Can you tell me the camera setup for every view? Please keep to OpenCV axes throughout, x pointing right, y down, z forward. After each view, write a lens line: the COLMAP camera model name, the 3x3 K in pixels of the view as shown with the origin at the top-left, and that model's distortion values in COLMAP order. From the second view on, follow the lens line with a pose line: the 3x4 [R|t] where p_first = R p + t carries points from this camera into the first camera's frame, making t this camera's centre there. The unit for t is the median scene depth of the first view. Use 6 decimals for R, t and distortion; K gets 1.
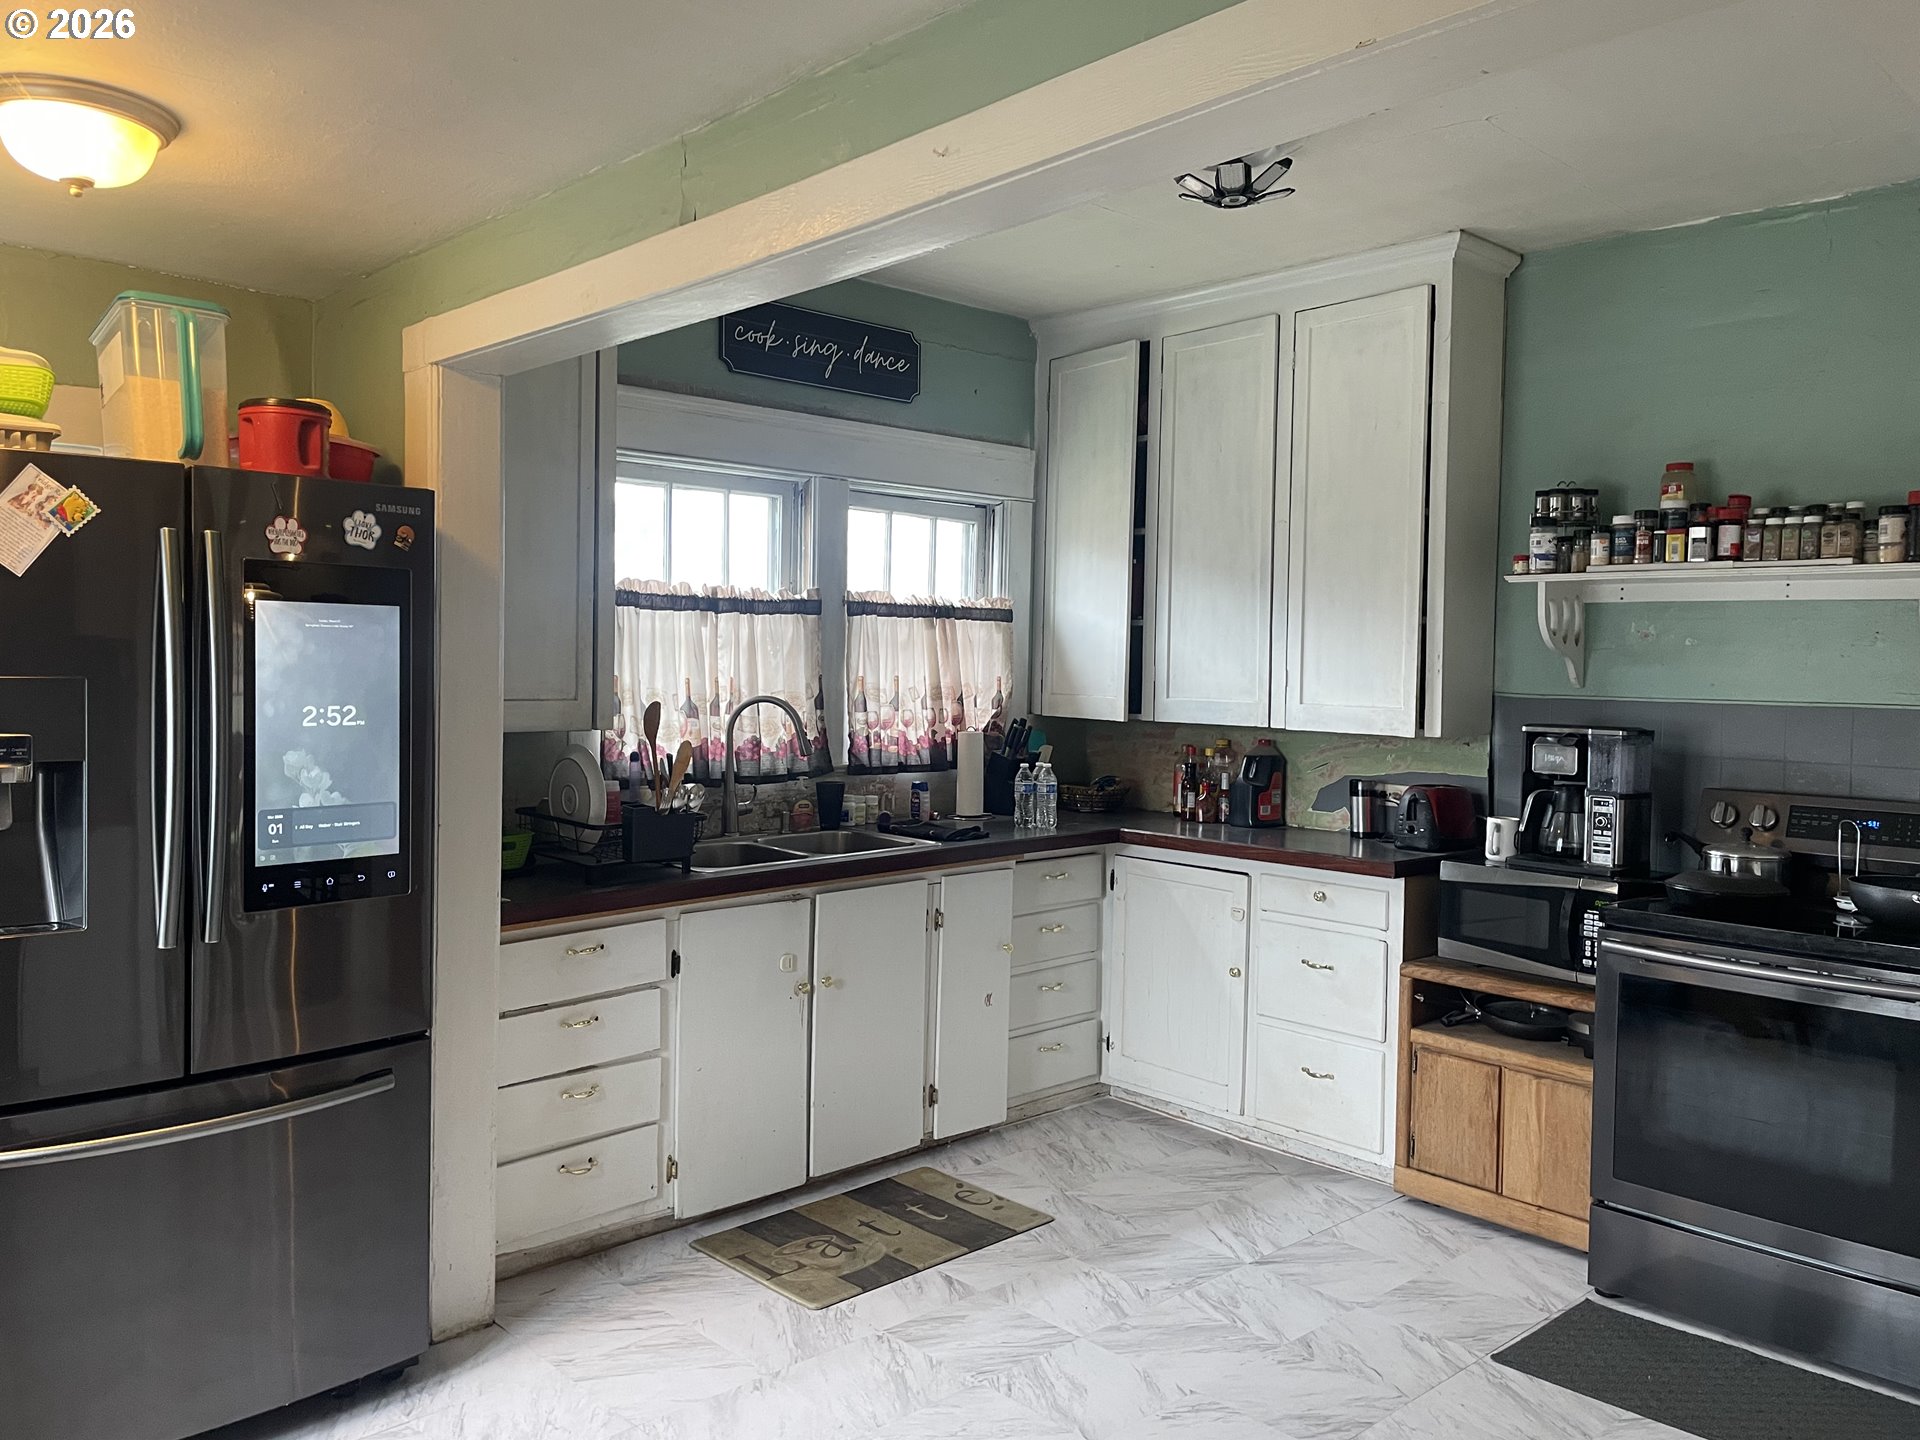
lens RADIAL K [[1451.7, 0, 938.6], [0, 1451.7, 683.2], [0, 0, 1]] dist [0.076571, -0.092314]
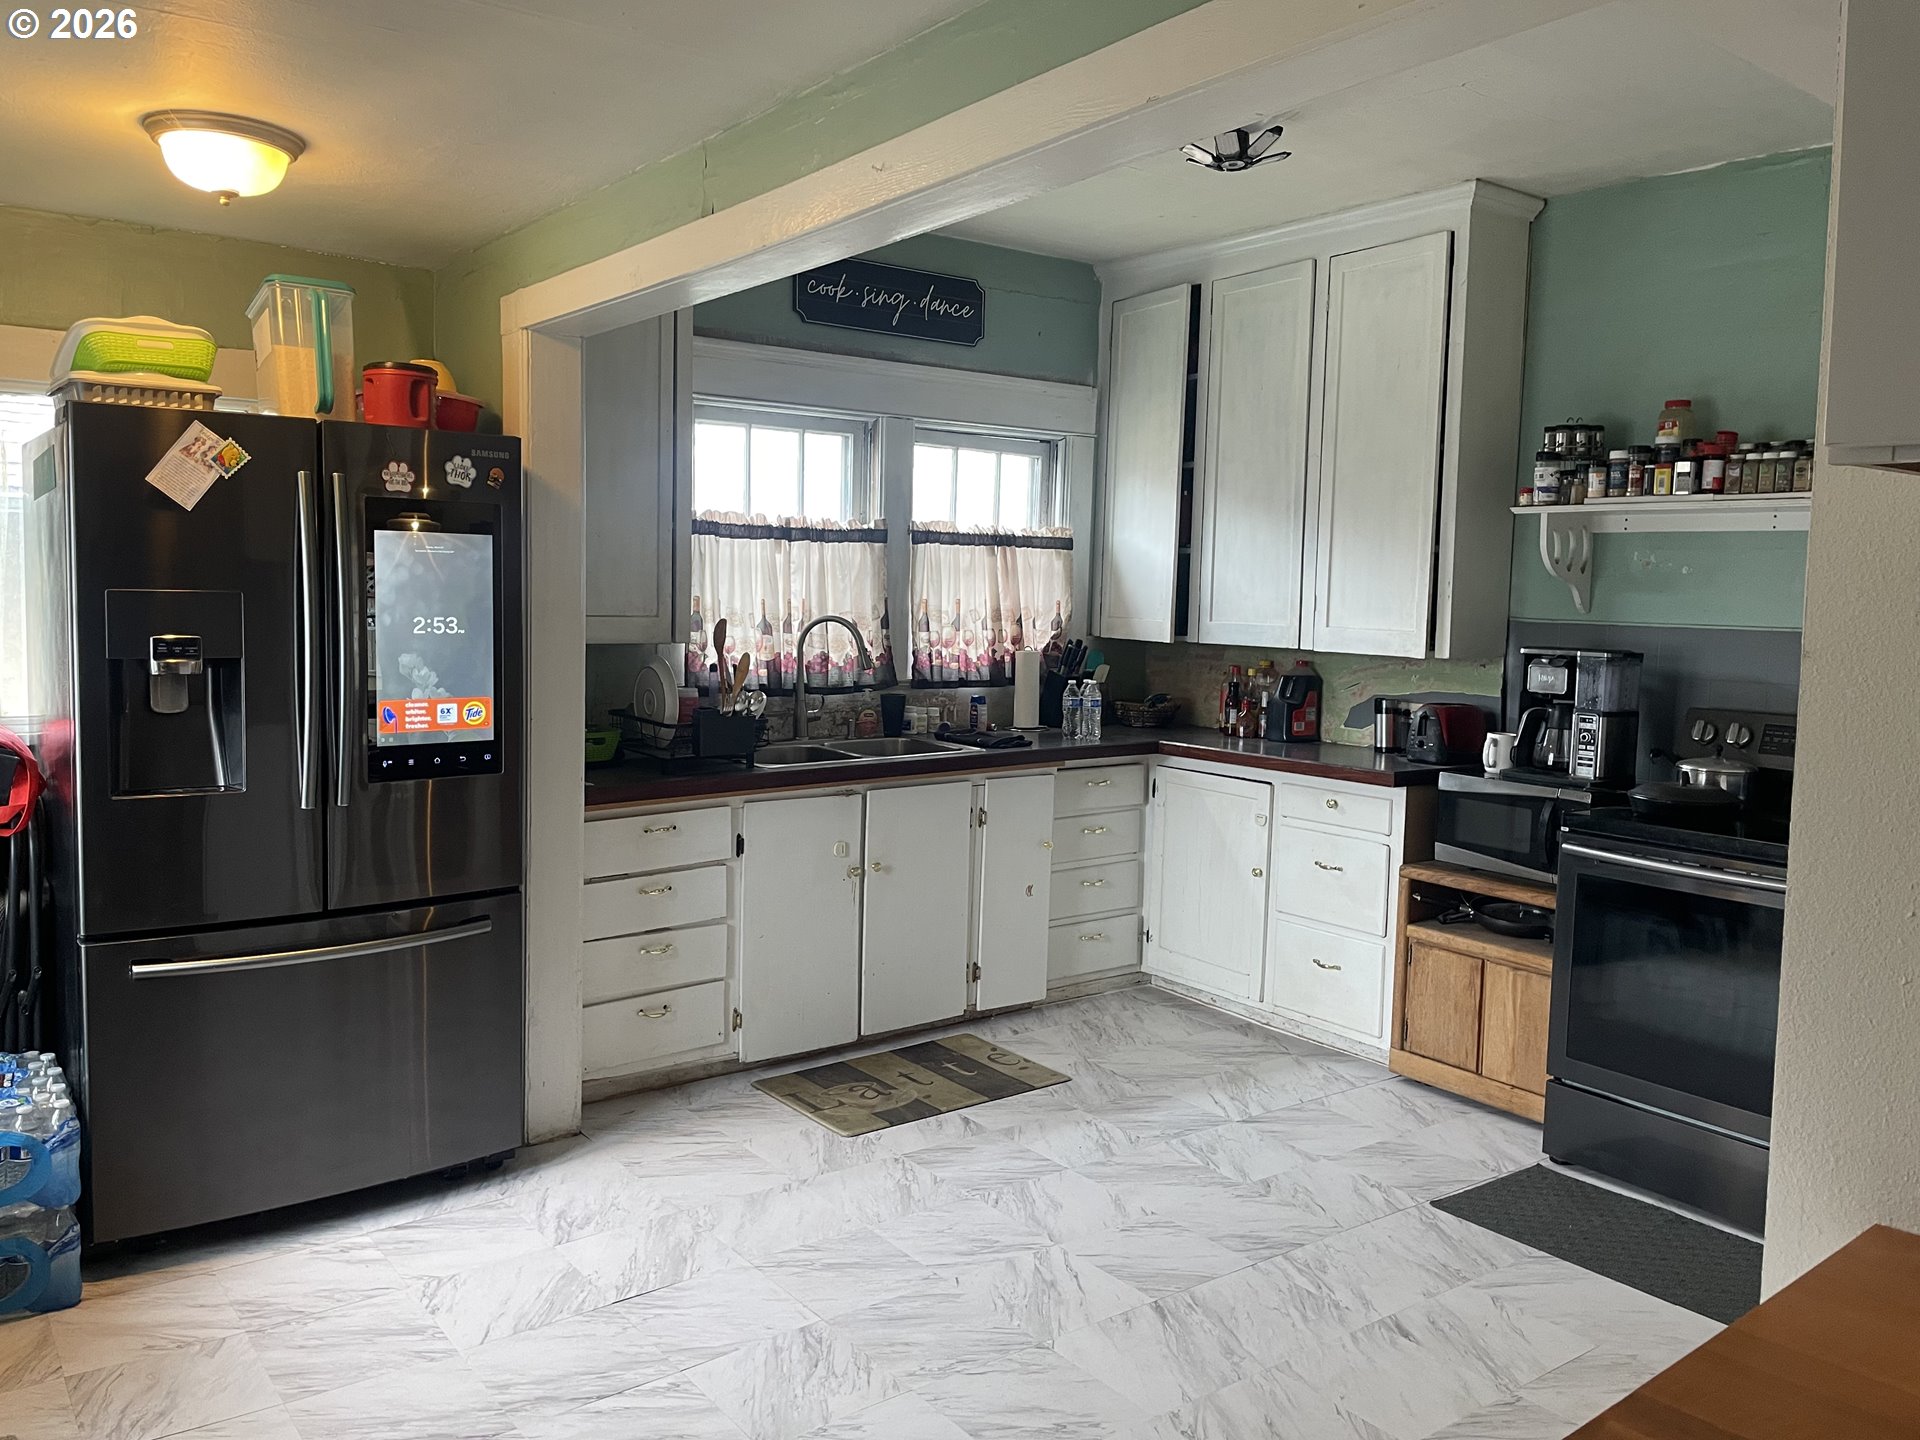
lens RADIAL K [[1451.7, 0, 937.1], [0, 1451.7, 677.8], [0, 0, 1]] dist [0.076571, -0.092314]
pose [[0.994008, 0.013082, -0.108519, 0.096863], [-0.007987, 0.998851, 0.047256, 0.003658], [0.109013, -0.046106, 0.992971, -0.120181]]
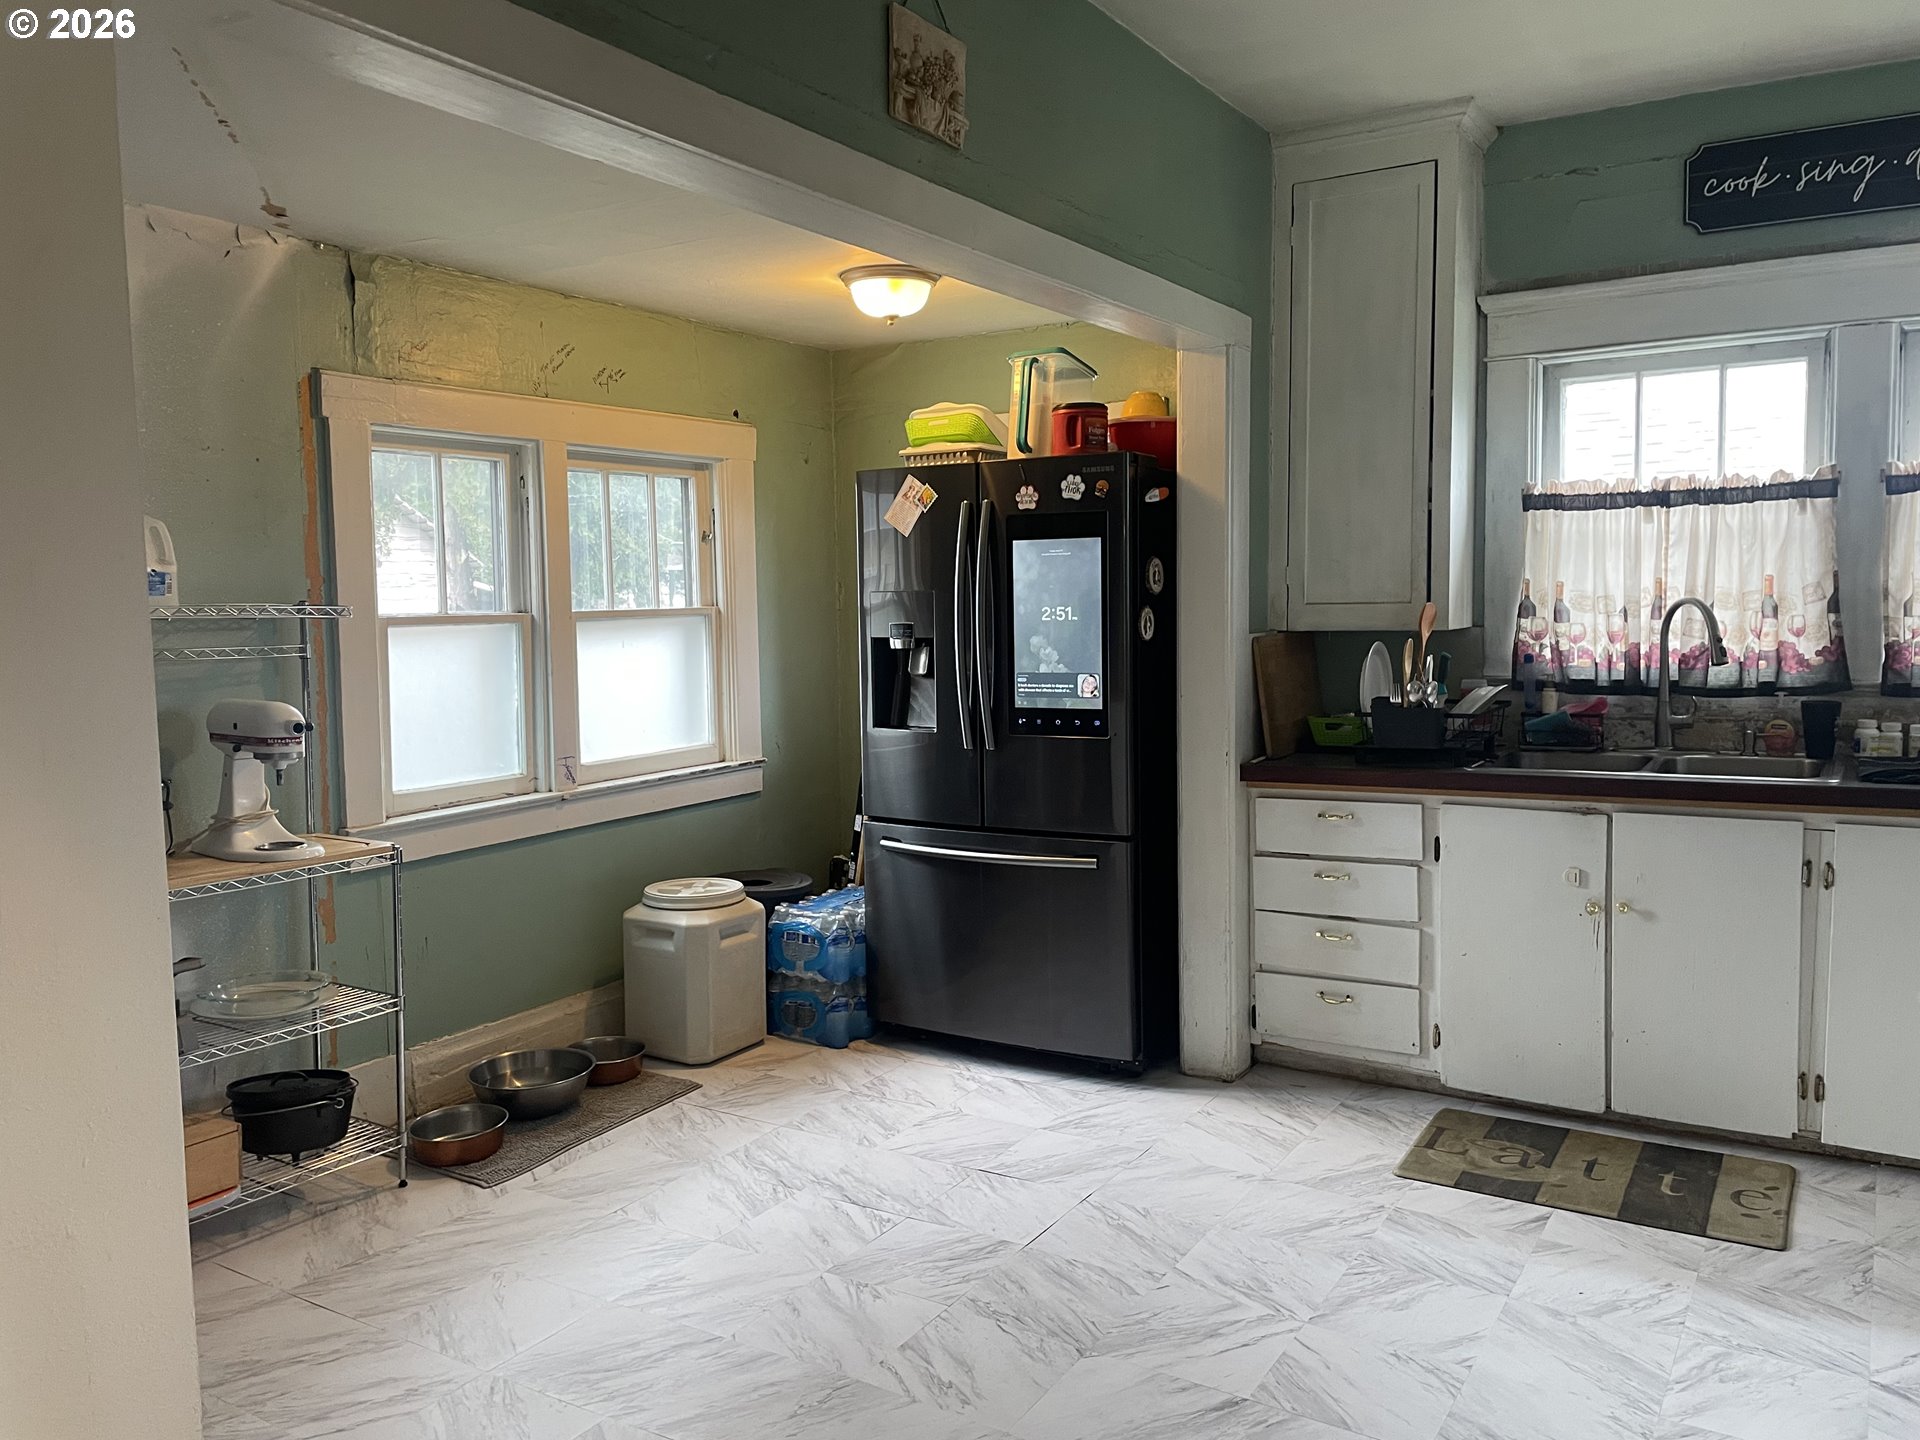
lens RADIAL K [[1451.7, 0, 942.4], [0, 1451.7, 684.8], [0, 0, 1]] dist [0.076571, -0.092314]
pose [[0.253843, 0.046658, -0.966119, 0.743948], [0.011076, 0.998630, 0.051139, 0.013006], [0.967182, -0.023682, 0.252978, 0.373165]]
